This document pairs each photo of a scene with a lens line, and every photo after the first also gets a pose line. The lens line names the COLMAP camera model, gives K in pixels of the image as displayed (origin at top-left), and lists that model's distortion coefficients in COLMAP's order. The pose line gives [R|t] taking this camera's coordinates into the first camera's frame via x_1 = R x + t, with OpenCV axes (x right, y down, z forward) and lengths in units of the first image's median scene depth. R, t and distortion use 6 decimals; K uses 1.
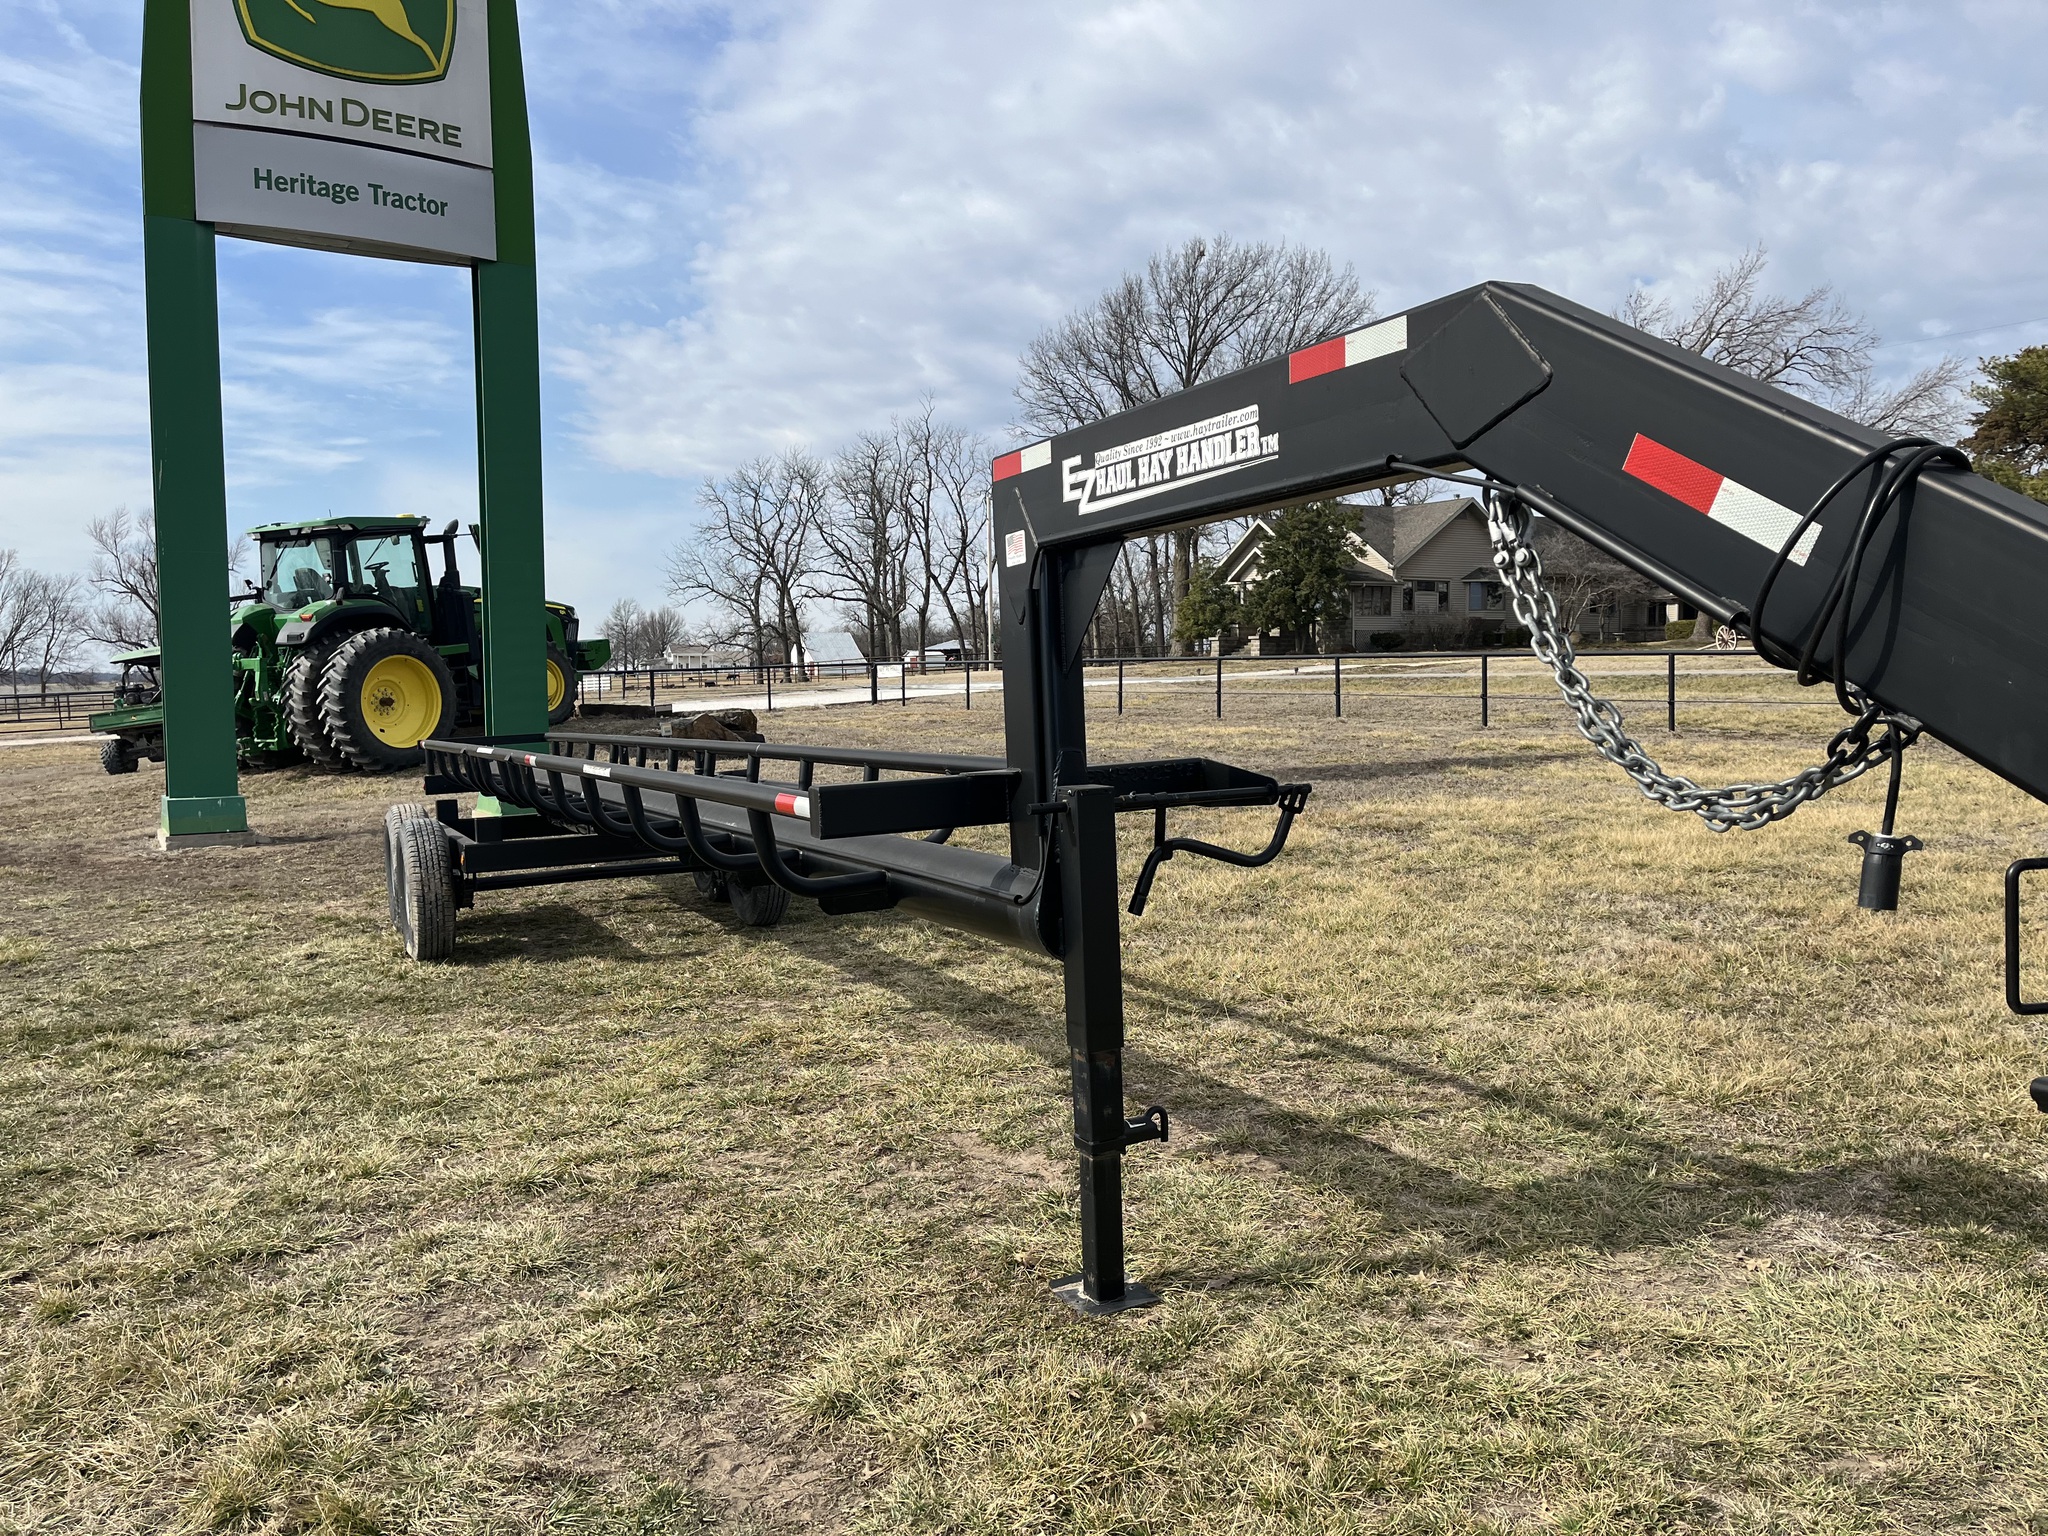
lens RADIAL K [[1541.6, 0, 1002.8], [0, 1541.6, 779.3], [0, 0, 1]] dist [0.084225, -0.124662]
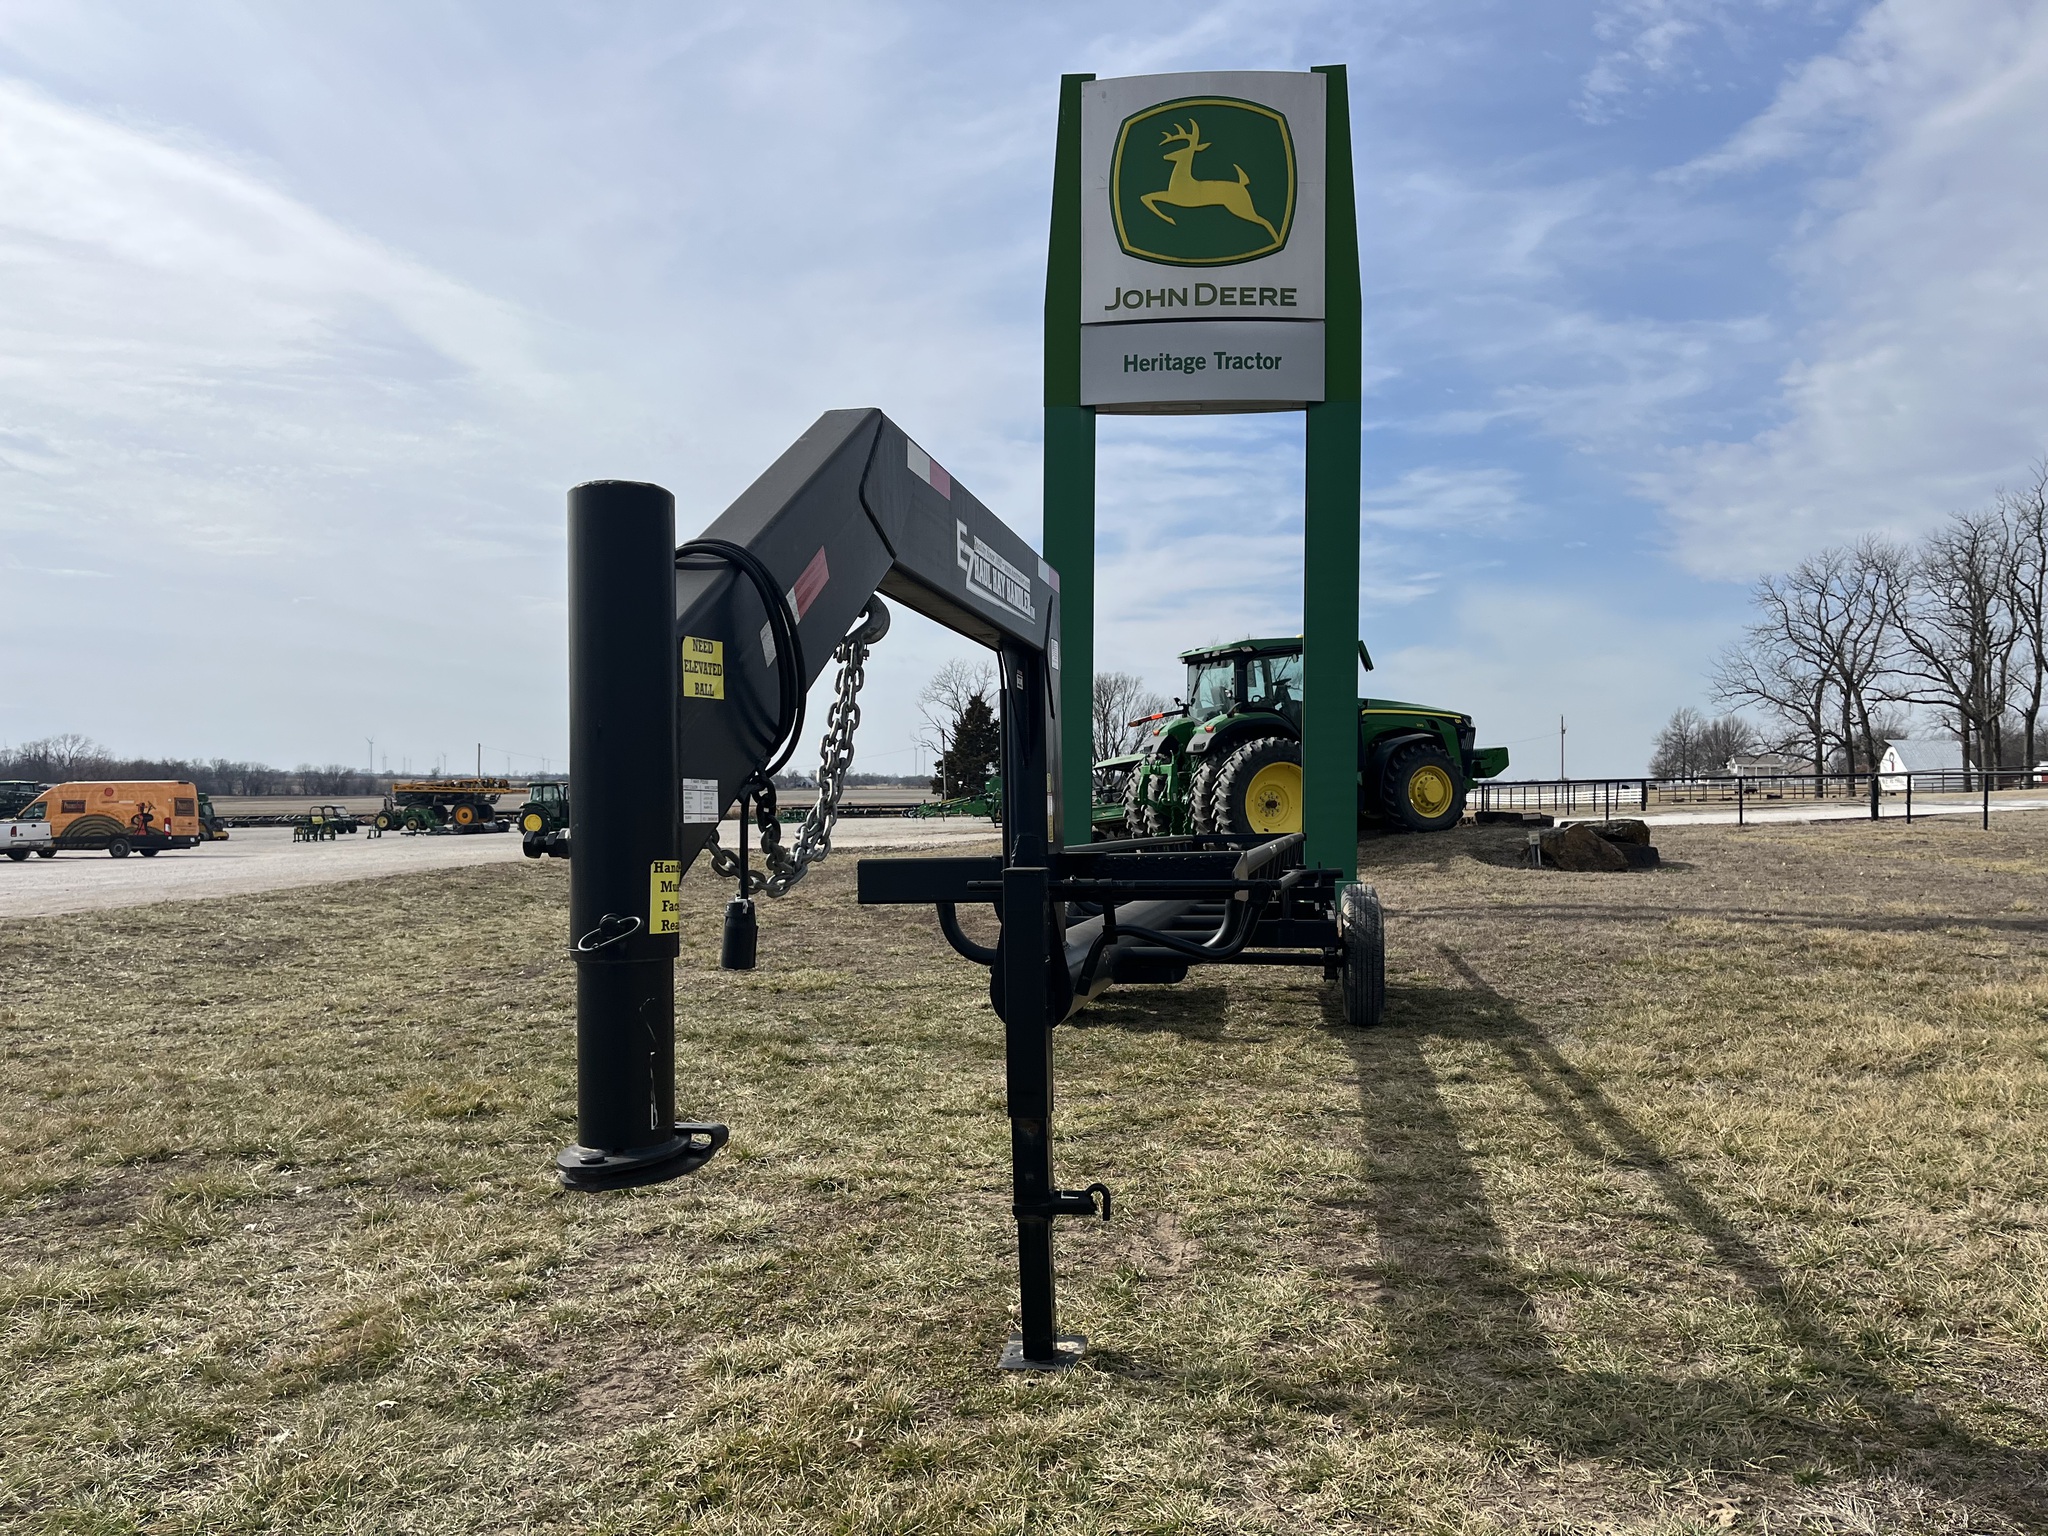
lens RADIAL K [[1538.9, 0, 1017.6], [0, 1538.9, 775.9], [0, 0, 1]] dist [0.067941, -0.098814]
pose [[0.794060, 0.009433, -0.607766, 0.105479], [-0.053922, 0.997031, -0.054976, 0.000041], [0.605443, 0.076426, 0.792211, 0.020674]]
